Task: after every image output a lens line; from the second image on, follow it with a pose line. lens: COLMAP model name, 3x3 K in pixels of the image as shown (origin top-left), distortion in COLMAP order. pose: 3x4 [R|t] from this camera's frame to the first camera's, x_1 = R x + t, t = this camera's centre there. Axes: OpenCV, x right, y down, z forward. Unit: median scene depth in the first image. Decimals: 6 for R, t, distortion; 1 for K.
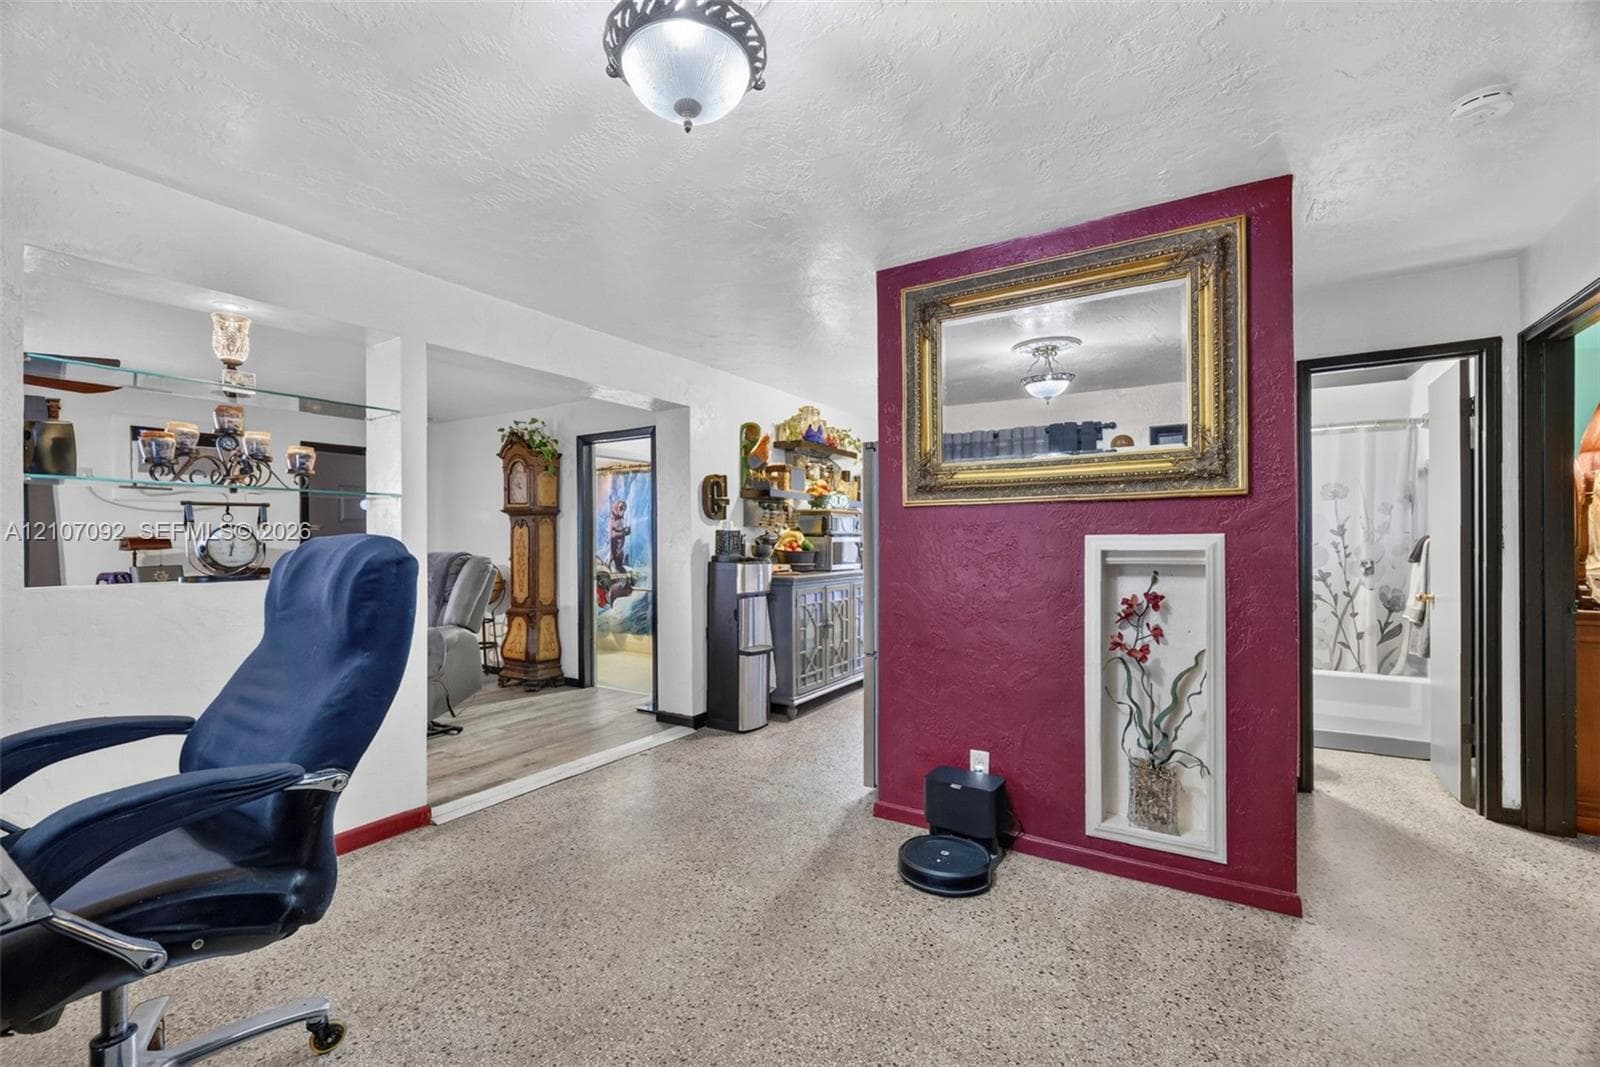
lens RADIAL K [[674.9, 0, 800.8], [0, 674.9, 539.4], [0, 0, 1]] dist [-0.000955, -0.000732]
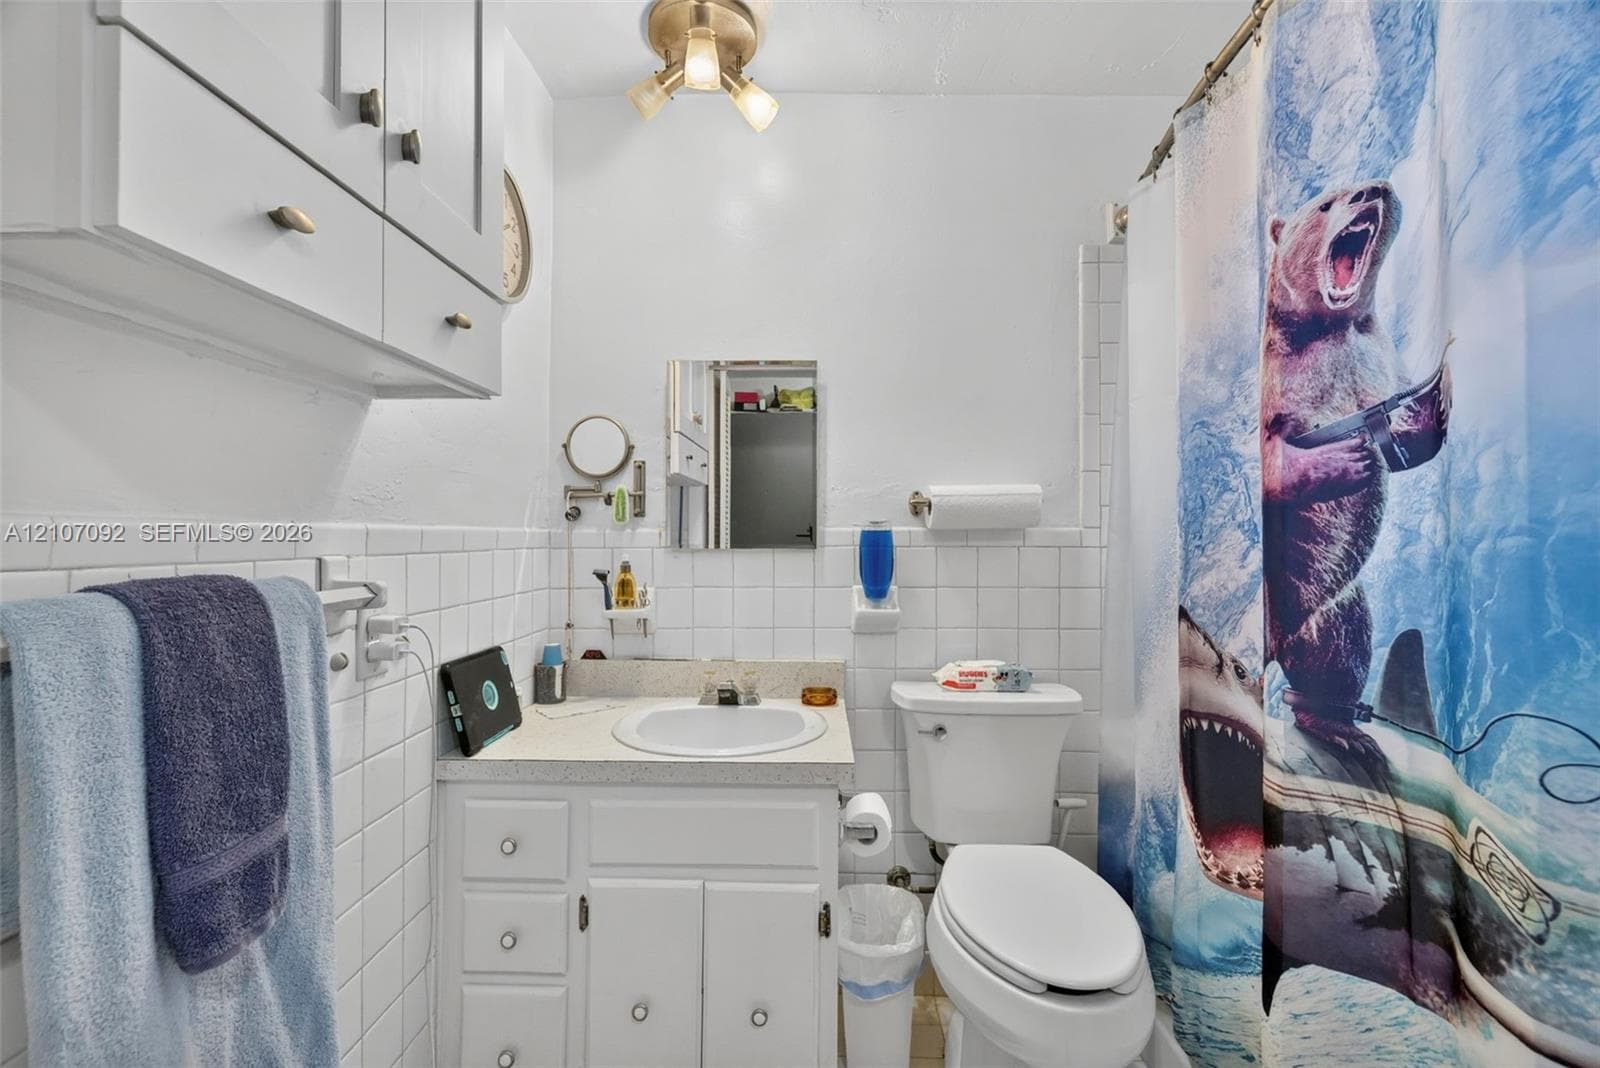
lens RADIAL K [[674.9, 0, 801.2], [0, 674.9, 532.6], [0, 0, 1]] dist [-0.000955, -0.000732]
pose [[0.512798, -0.001199, -0.858509, -0.247162], [-0.000329, 0.999999, -0.001593, 0.006416], [0.858509, 0.001099, 0.512797, 0.993479]]
